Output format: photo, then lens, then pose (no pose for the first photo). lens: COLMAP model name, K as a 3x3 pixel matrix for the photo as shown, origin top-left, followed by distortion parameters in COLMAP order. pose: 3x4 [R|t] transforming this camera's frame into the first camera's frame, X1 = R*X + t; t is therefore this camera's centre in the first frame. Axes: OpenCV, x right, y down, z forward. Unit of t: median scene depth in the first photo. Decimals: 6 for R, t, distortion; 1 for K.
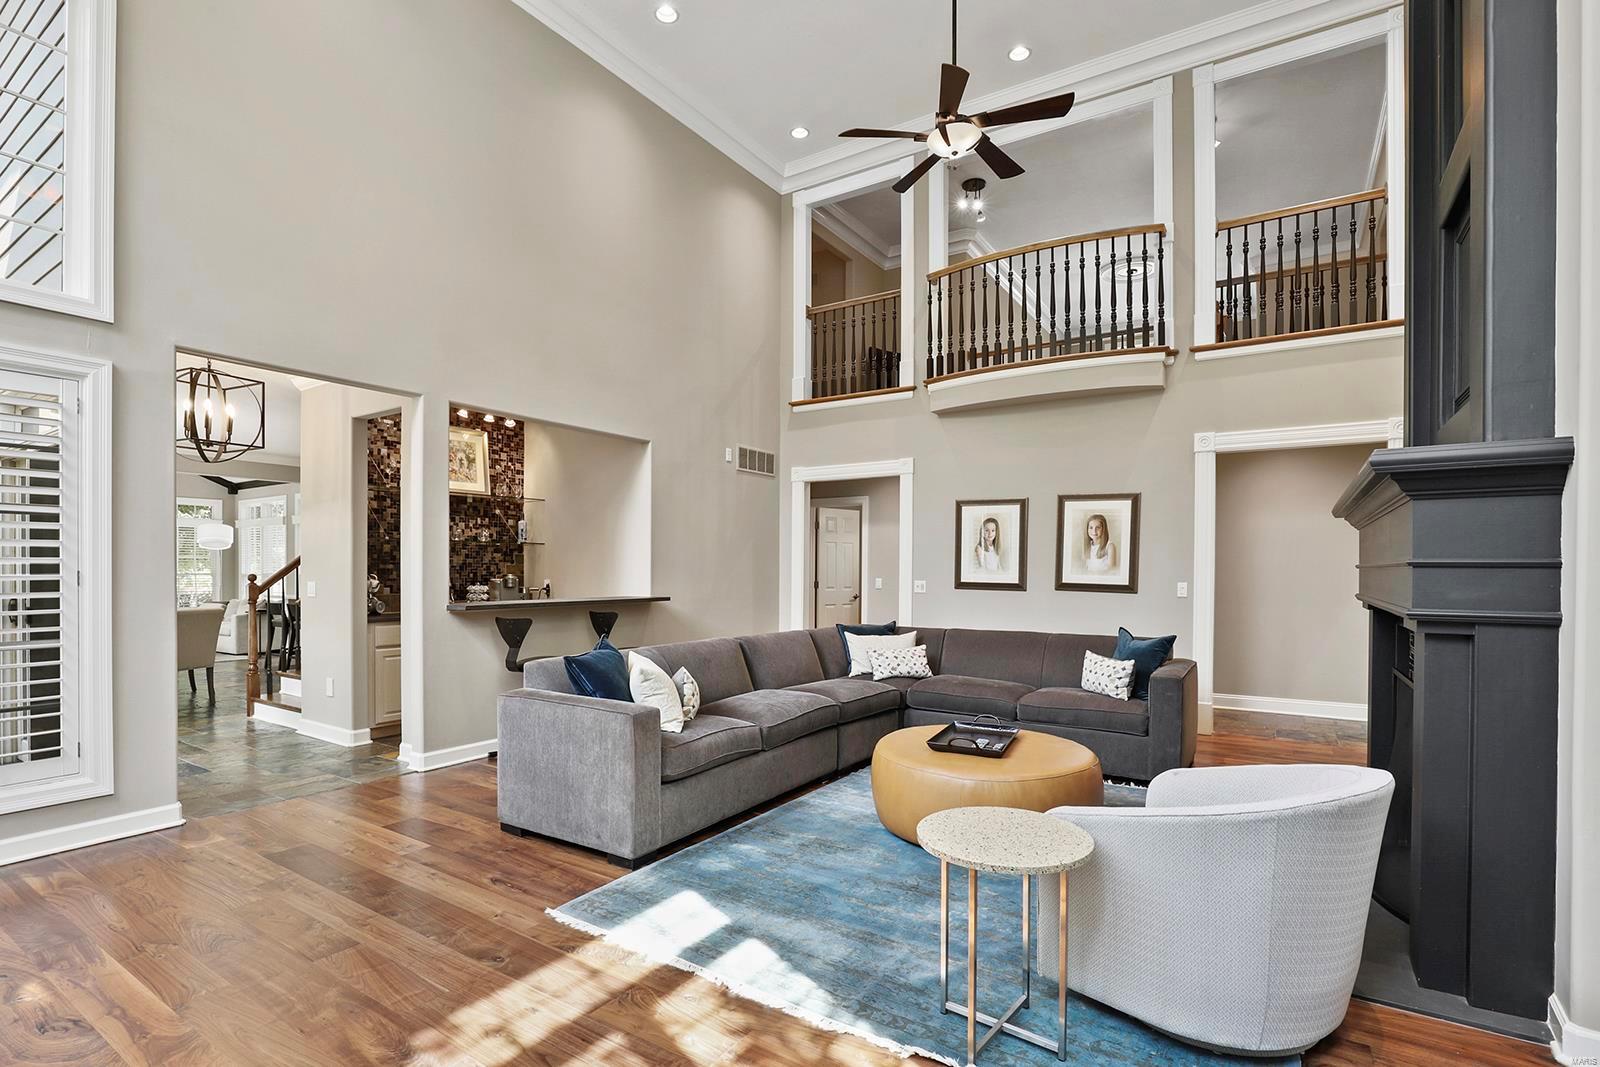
lens RADIAL K [[738.8, 0, 789.9], [0, 738.8, 570.8], [0, 0, 1]] dist [-0.007179, 0.003167]
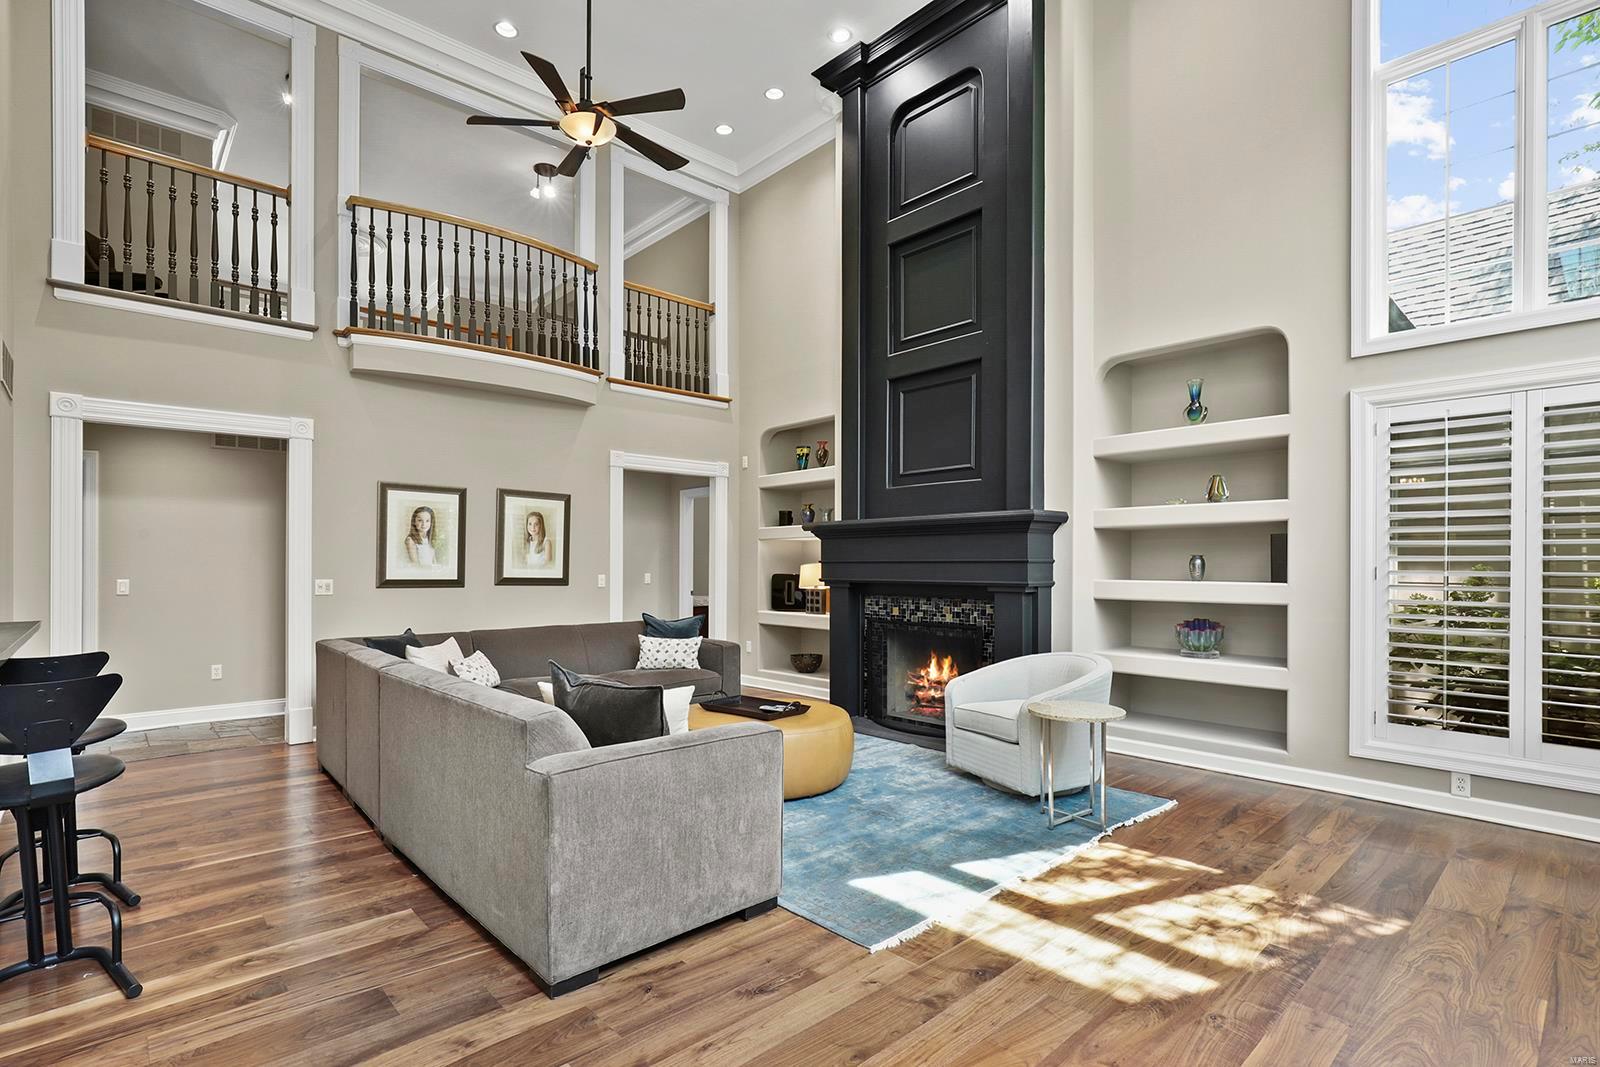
lens RADIAL K [[738.8, 0, 814.8], [0, 738.8, 570.8], [0, 0, 1]] dist [-0.007179, 0.003167]
pose [[0.275480, -0.016187, 0.961171, -0.487281], [0.002580, 0.999867, 0.016099, -0.007957], [-0.961303, -0.001955, 0.275485, 0.328901]]
